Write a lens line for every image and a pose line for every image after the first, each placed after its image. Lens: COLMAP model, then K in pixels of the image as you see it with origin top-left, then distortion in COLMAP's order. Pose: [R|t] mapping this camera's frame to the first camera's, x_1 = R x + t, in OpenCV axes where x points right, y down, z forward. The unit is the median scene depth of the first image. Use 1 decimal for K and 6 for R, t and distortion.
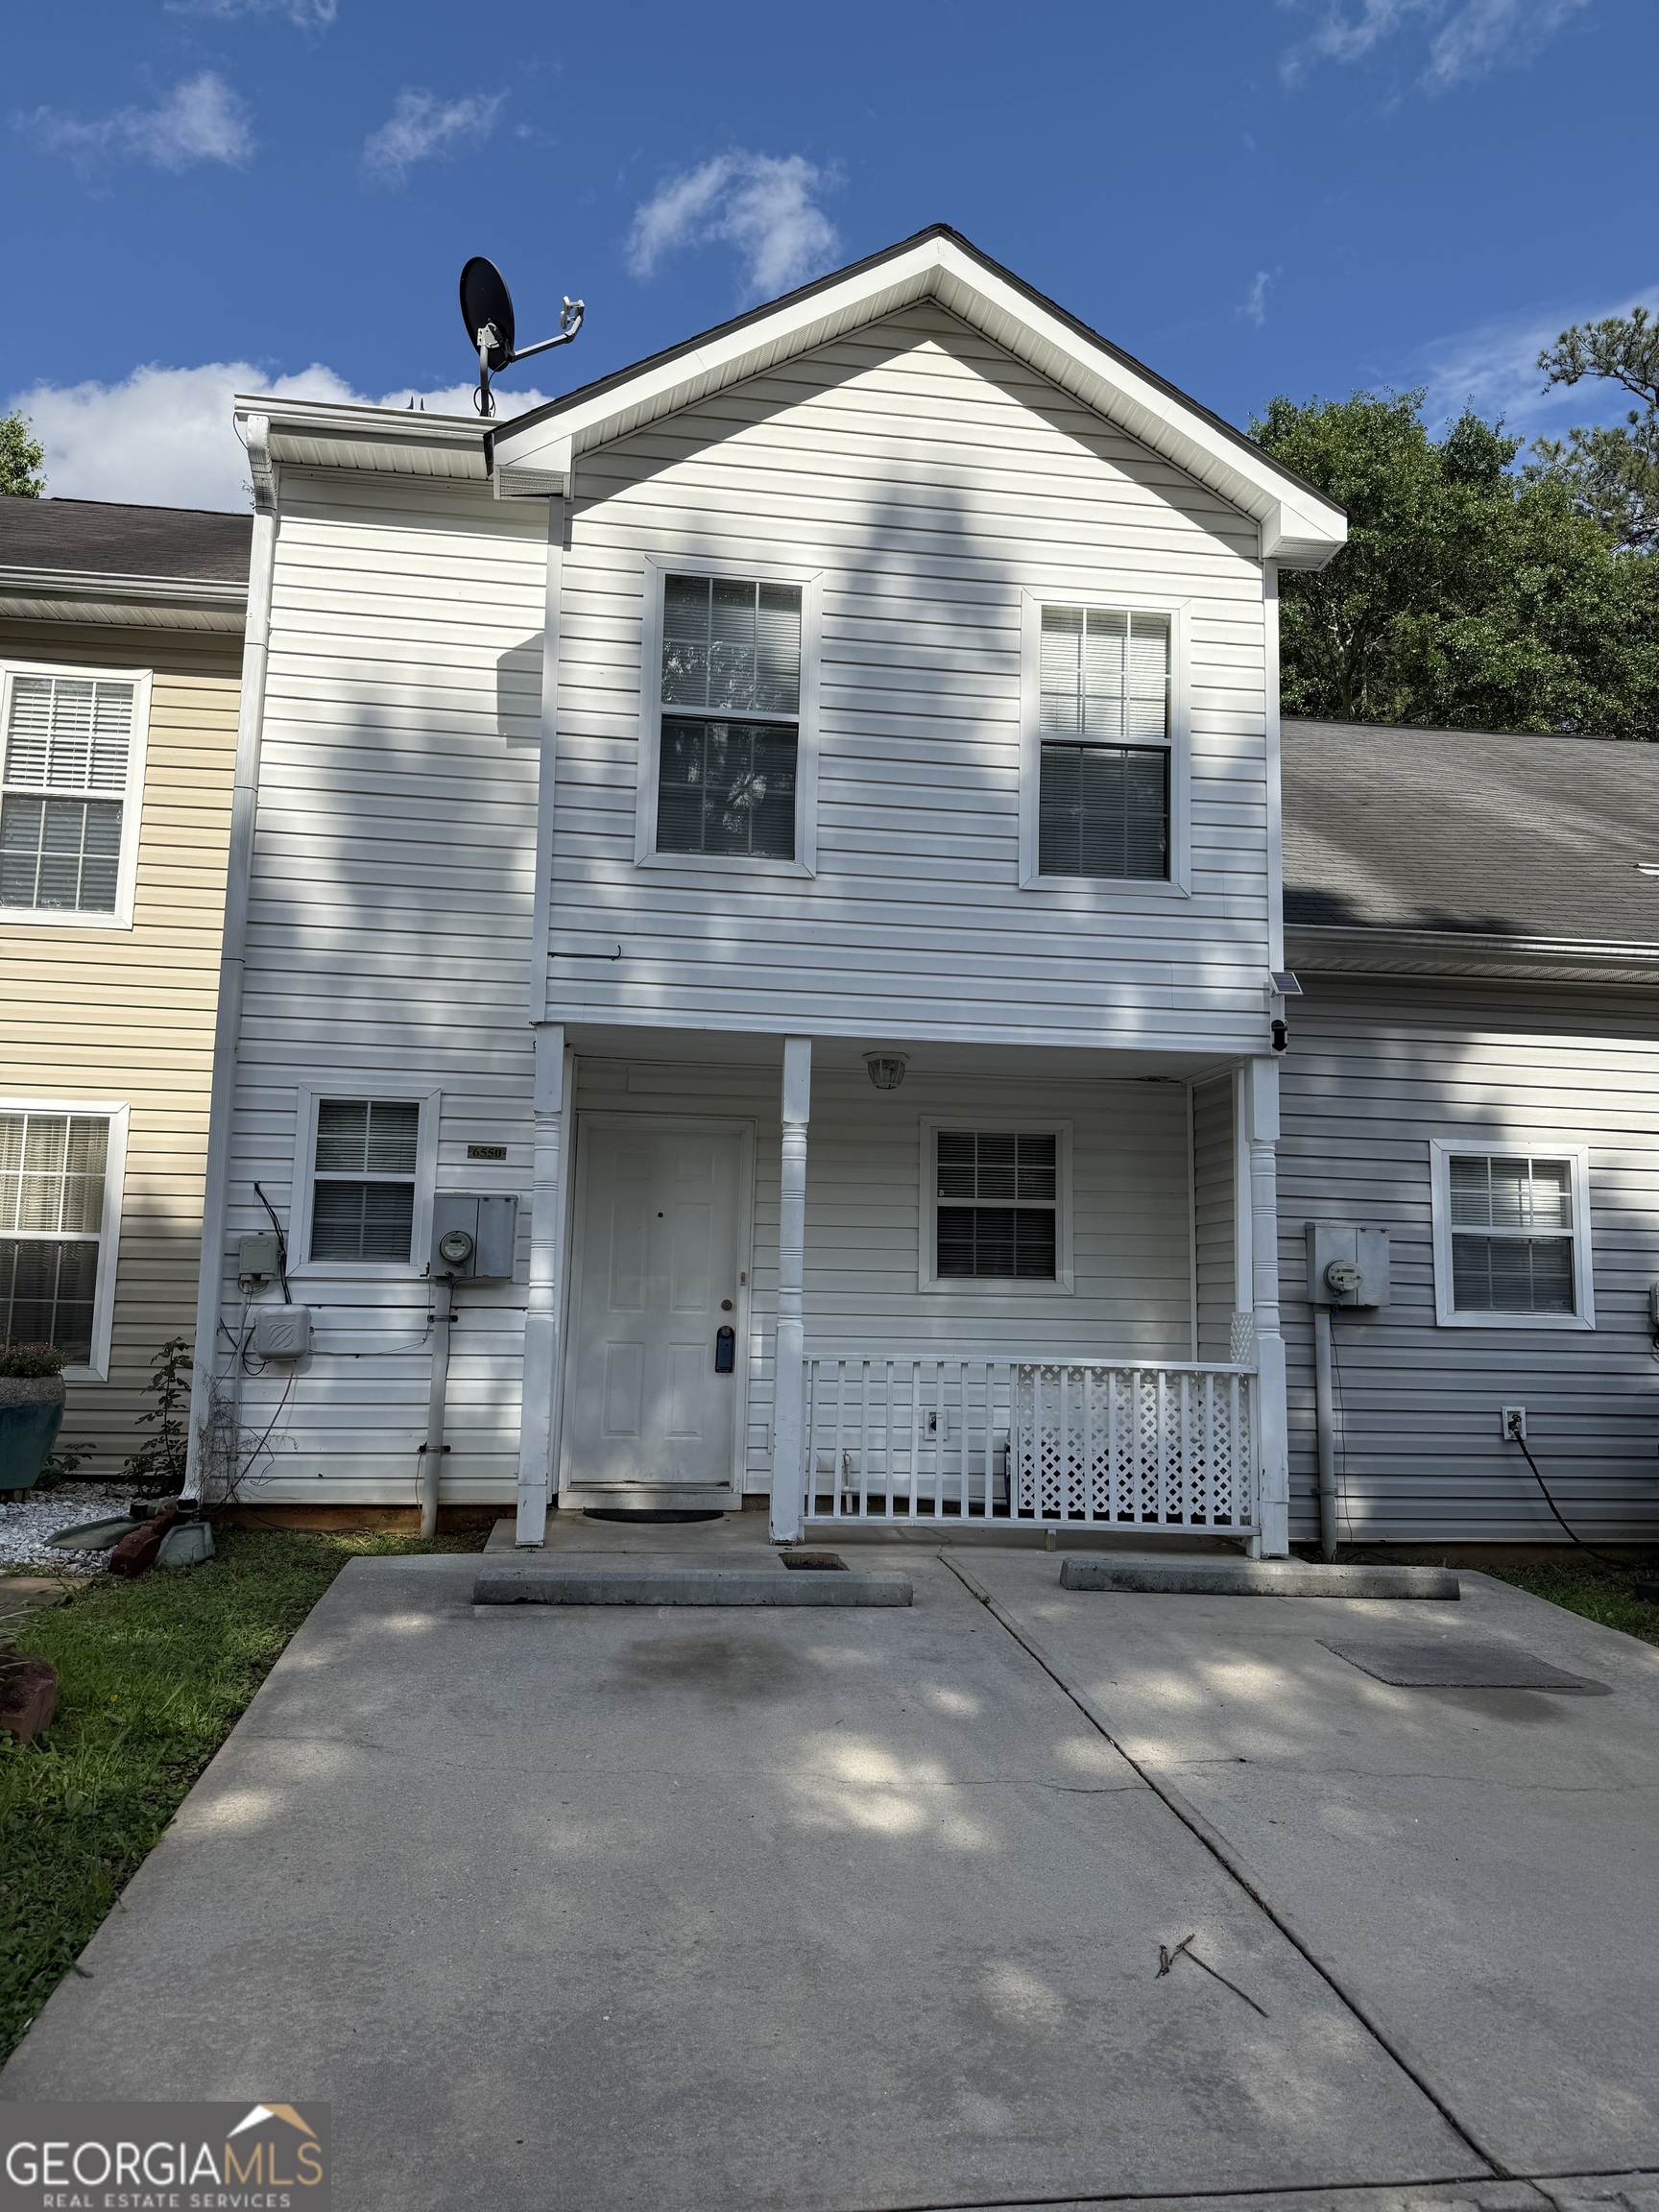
lens RADIAL K [[1589.2, 0, 826.0], [0, 1589.2, 1097.6], [0, 0, 1]] dist [0.028962, -0.039487]
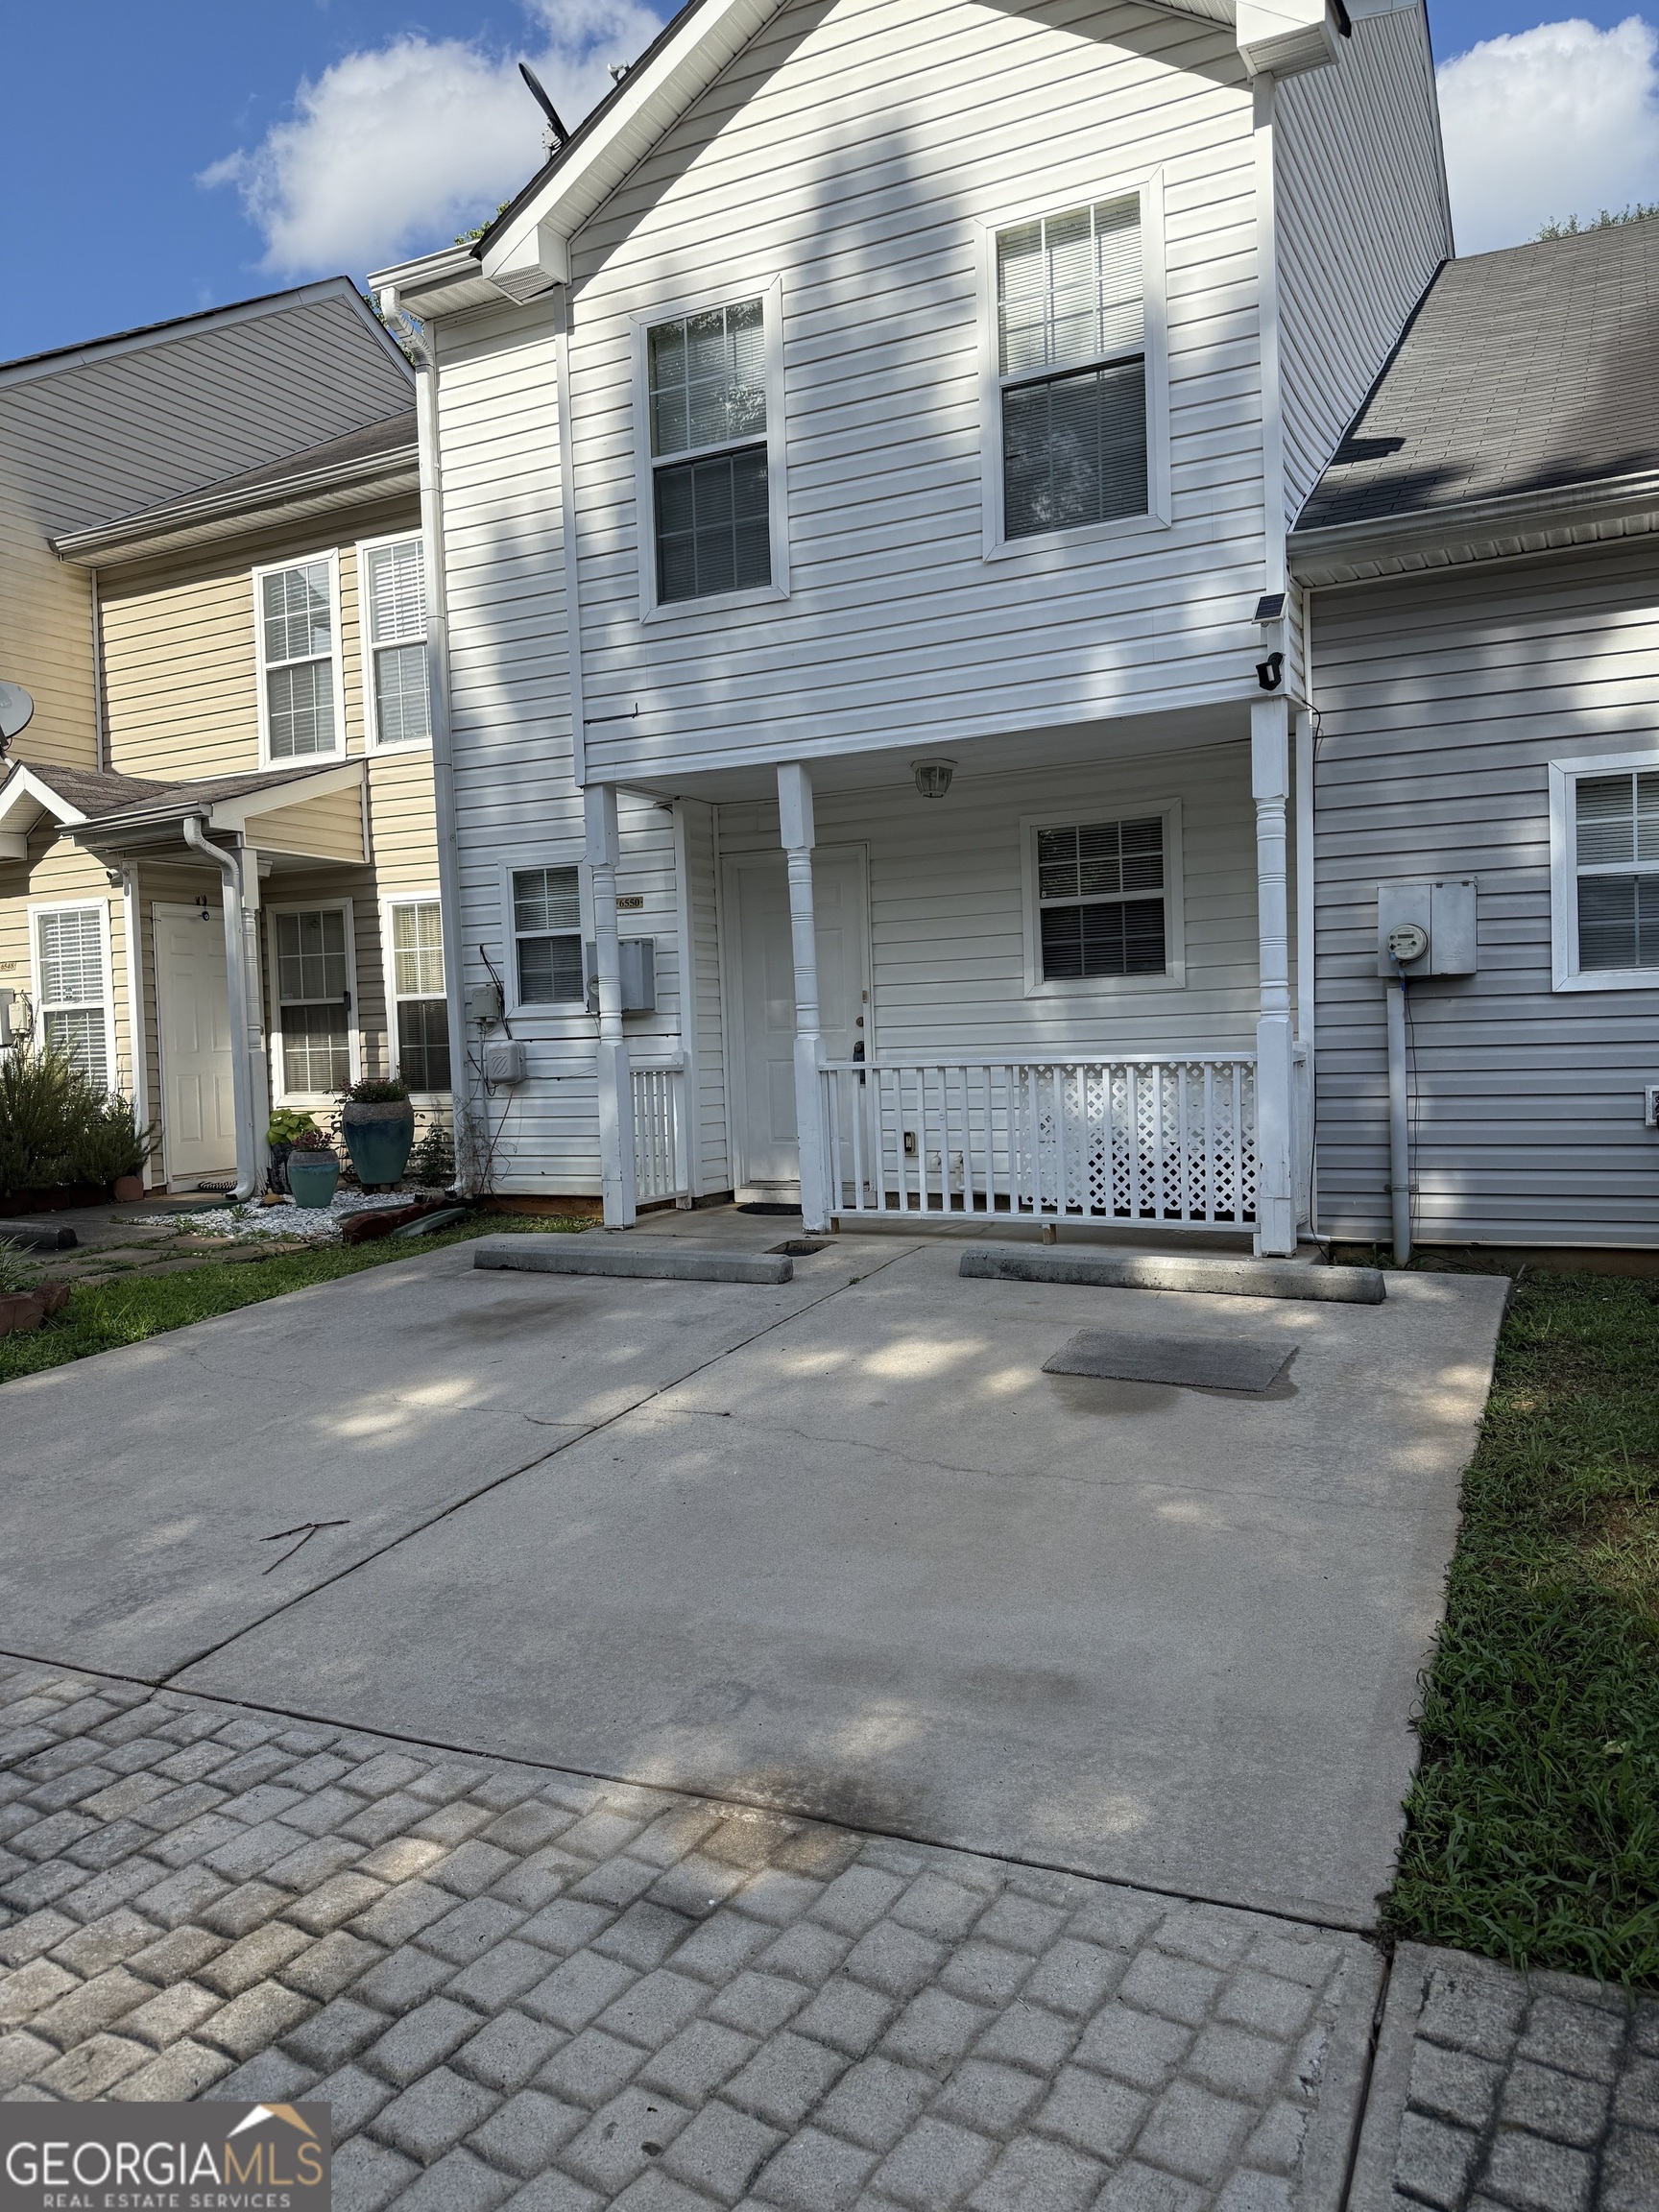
lens RADIAL K [[1589.2, 0, 828.9], [0, 1589.2, 1101.2], [0, 0, 1]] dist [0.028962, -0.039487]
pose [[0.823646, -0.030379, -0.566290, 0.567593], [0.128977, 0.982431, 0.134888, 0.041591], [0.552243, -0.184138, 0.813093, 0.122726]]
